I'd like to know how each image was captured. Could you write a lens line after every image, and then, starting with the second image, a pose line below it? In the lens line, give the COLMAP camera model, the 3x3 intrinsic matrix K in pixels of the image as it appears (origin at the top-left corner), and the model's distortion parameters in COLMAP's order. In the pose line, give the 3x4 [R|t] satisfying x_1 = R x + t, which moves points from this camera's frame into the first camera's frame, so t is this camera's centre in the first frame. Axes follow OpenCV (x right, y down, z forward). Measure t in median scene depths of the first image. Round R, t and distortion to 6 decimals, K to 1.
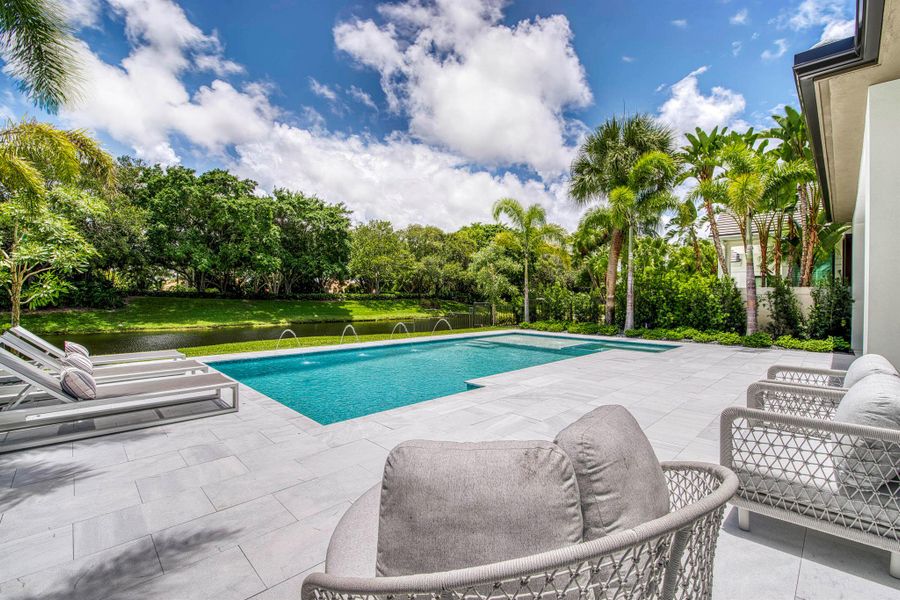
lens RADIAL K [[385.2, 0, 458.9], [0, 385.2, 308.7], [0, 0, 1]] dist [-0.000810, -0.010918]
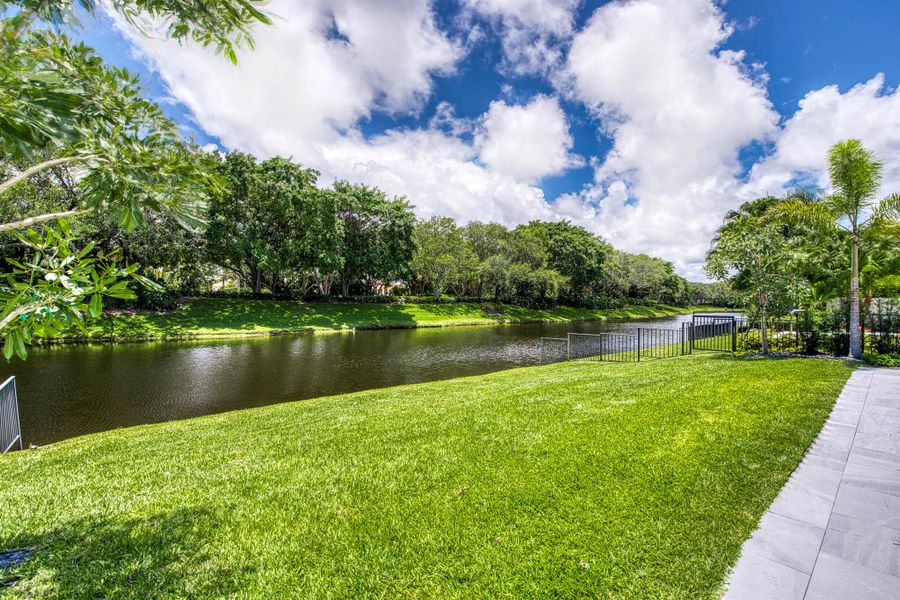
lens RADIAL K [[387.2, 0, 460.0], [0, 387.2, 303.8], [0, 0, 1]] dist [-0.000663, -0.009841]
pose [[0.997360, 0.012700, -0.071500, -0.108026], [-0.014051, 0.999732, -0.018414, -0.006665], [0.071247, 0.019370, 0.997271, 0.106029]]
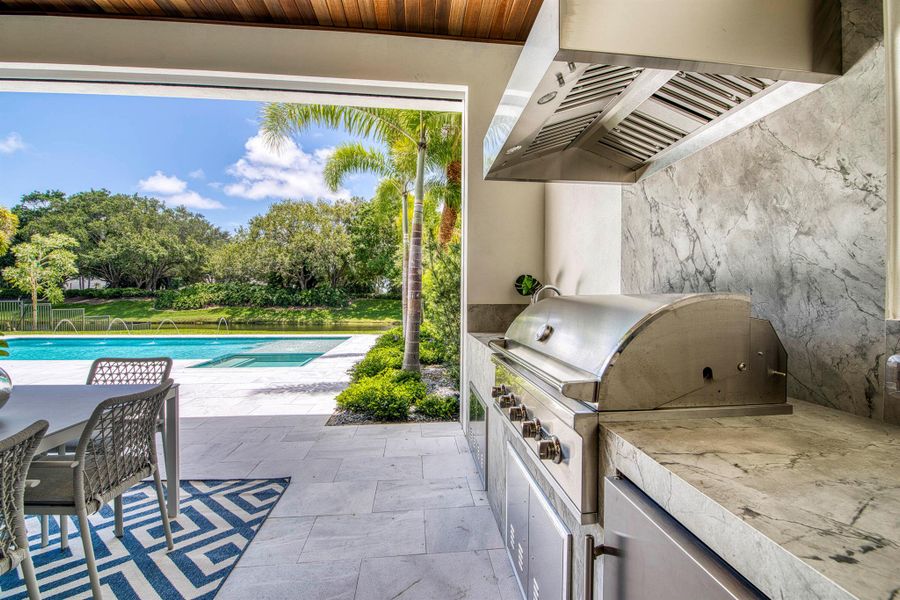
lens RADIAL K [[387.2, 0, 460.0], [0, 387.2, 303.8], [0, 0, 1]] dist [-0.000663, -0.009841]
pose [[0.783123, 0.006730, -0.621831, 0.220874], [-0.017893, 0.999771, -0.011714, -0.003004], [0.621610, 0.020300, 0.783064, 0.109166]]
